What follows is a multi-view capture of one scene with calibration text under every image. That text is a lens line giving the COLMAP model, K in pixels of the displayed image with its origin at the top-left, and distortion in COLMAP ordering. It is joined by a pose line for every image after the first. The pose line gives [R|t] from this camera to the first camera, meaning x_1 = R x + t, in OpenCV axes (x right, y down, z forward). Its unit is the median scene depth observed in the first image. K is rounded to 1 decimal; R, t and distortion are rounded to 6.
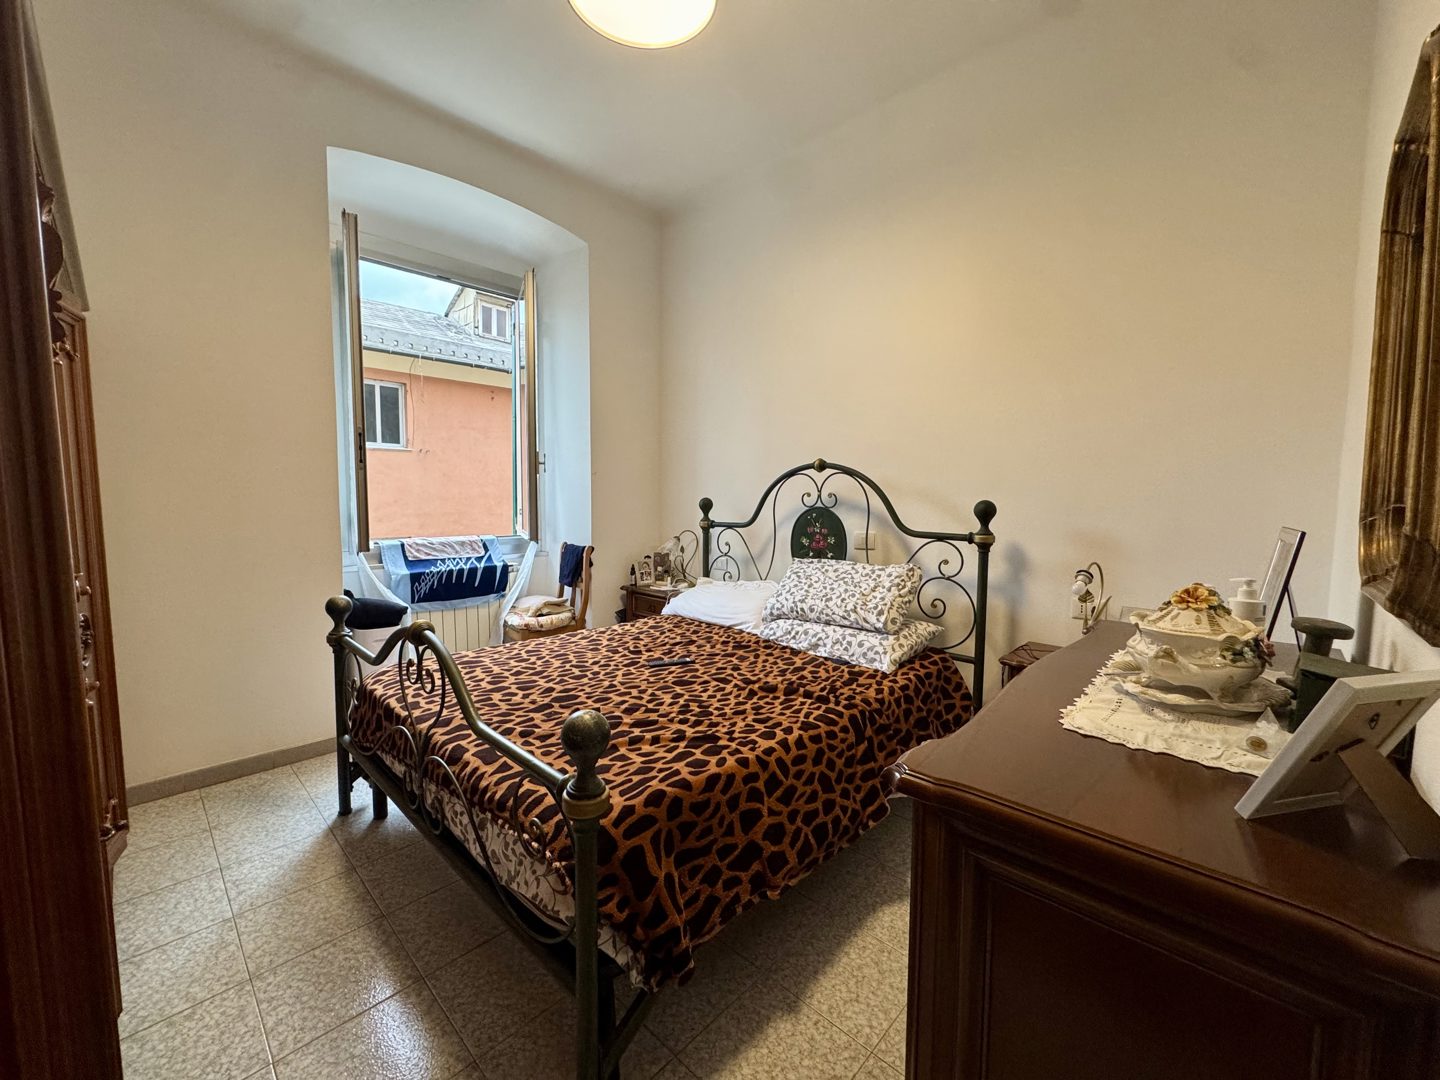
lens RADIAL K [[569.1, 0, 720.0], [0, 569.1, 540.0], [0, 0, 1]] dist [-0.003533, -0.000490]
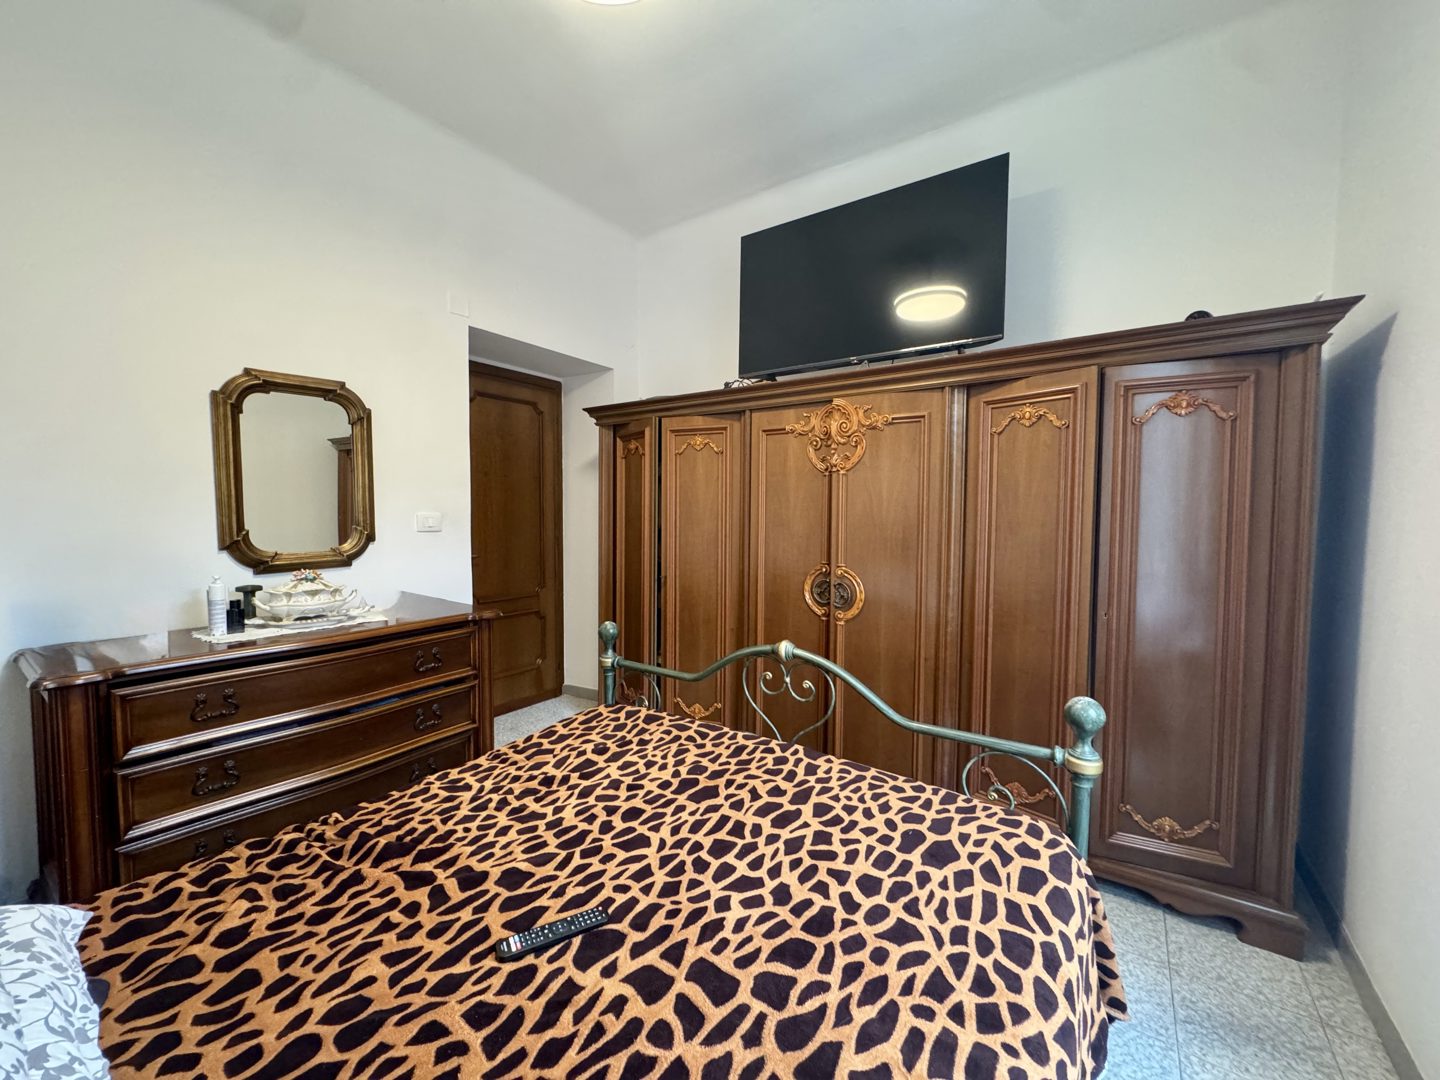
lens RADIAL K [[569.1, 0, 720.0], [0, 569.1, 540.0], [0, 0, 1]] dist [-0.003533, -0.000490]
pose [[-0.988526, -0.001824, -0.151041, -0.151559], [-0.021503, 0.991443, 0.128754, -0.150150], [0.149514, 0.130525, -0.980107, 1.488711]]
